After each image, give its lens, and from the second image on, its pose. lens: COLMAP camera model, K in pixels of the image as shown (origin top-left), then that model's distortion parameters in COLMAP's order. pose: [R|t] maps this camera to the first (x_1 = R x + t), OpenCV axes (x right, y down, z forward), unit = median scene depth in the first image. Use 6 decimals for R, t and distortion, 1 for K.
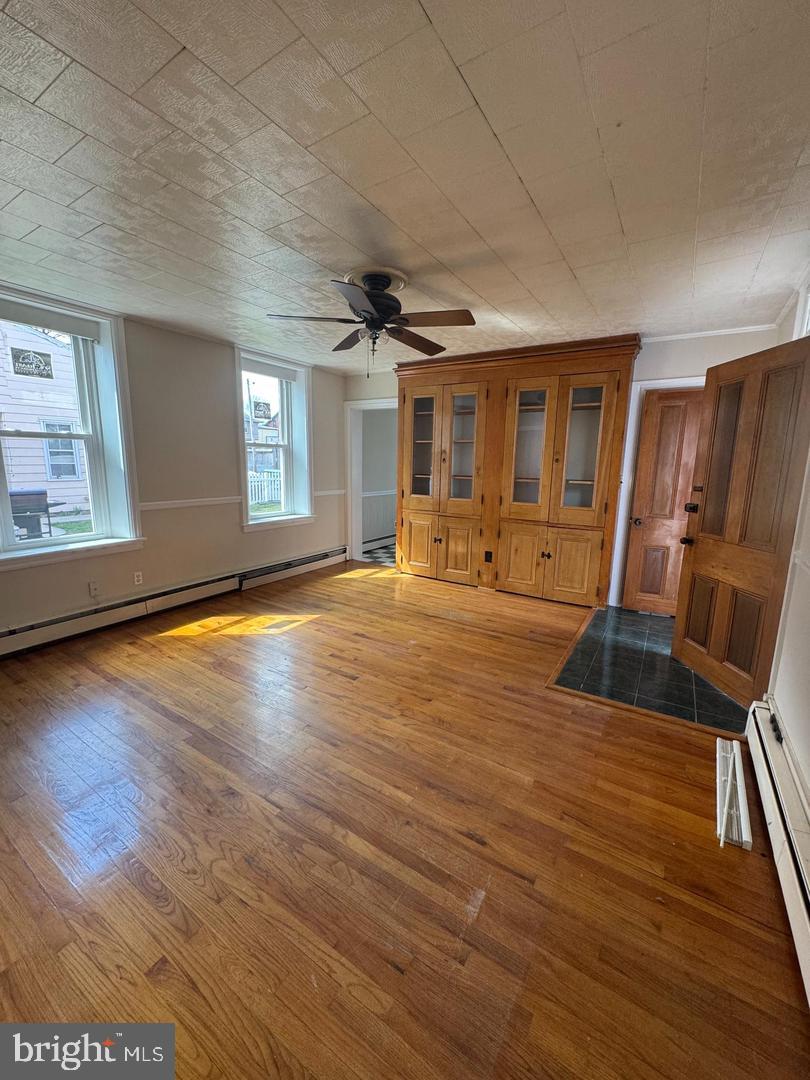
lens RADIAL K [[429.2, 0, 405.0], [0, 429.2, 540.0], [0, 0, 1]] dist [-0.002058, -0.000316]
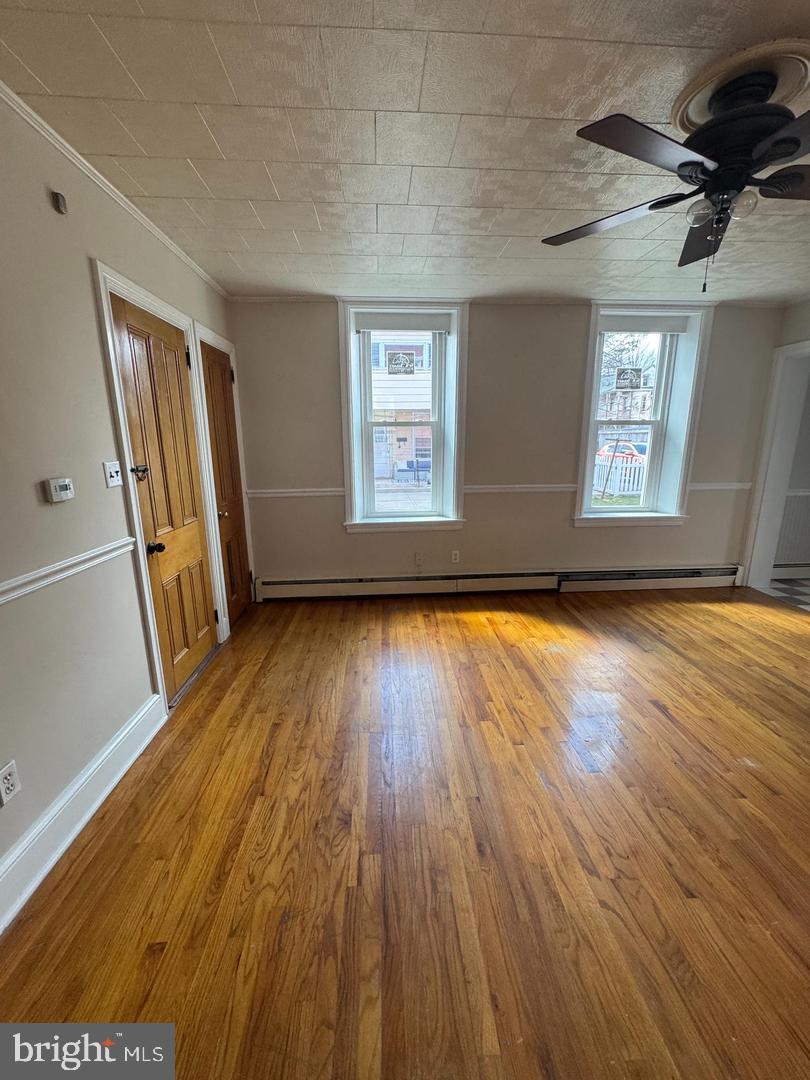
lens RADIAL K [[429.2, 0, 405.0], [0, 429.2, 540.0], [0, 0, 1]] dist [-0.002058, -0.000316]
pose [[0.591222, 0.160140, -0.790450, 0.134578], [-0.129653, 0.986214, 0.102825, -0.044550], [0.796019, 0.041692, 0.603834, 0.263490]]
